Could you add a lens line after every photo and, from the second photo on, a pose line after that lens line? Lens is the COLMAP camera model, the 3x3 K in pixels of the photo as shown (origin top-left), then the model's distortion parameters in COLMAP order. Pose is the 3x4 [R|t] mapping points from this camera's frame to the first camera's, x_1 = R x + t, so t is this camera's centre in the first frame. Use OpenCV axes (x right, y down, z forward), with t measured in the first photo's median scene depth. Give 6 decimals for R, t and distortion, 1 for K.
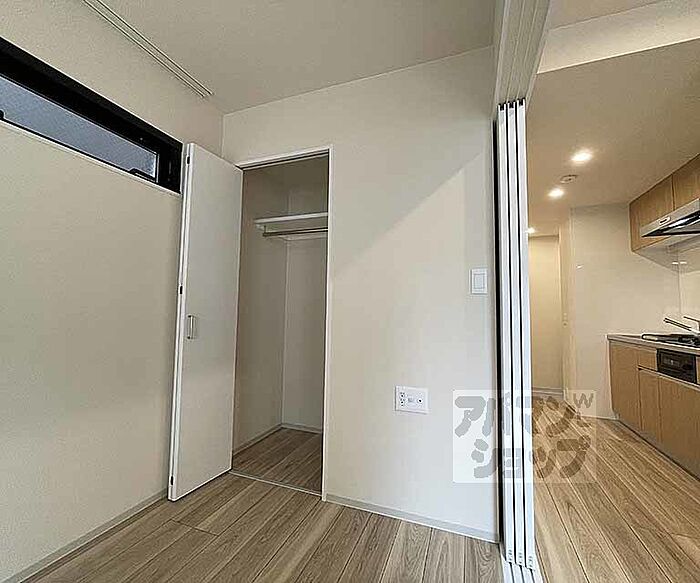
lens RADIAL K [[318.5, 0, 347.5], [0, 318.5, 289.7], [0, 0, 1]] dist [0.000793, 0.000222]
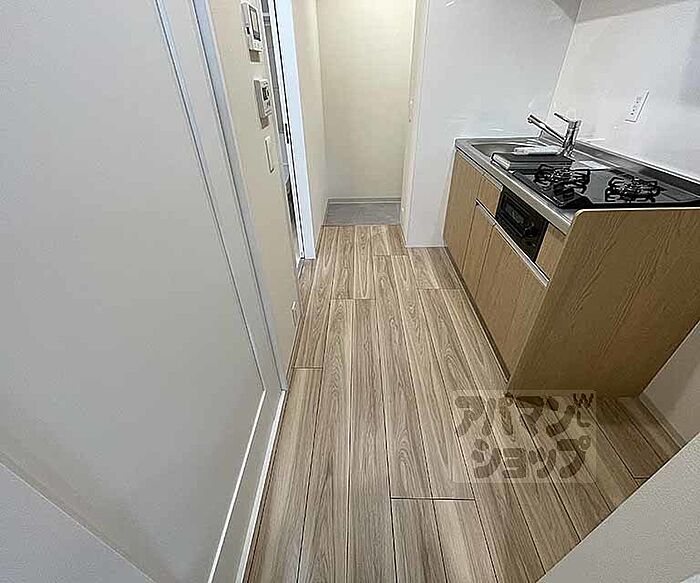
lens RADIAL K [[318.5, 0, 347.5], [0, 318.5, 289.7], [0, 0, 1]] dist [0.000793, 0.000222]
pose [[0.938855, -0.226486, 0.259337, 0.387415], [0.013876, 0.777477, 0.628759, -0.050583], [-0.344033, -0.586714, 0.733081, 0.431740]]
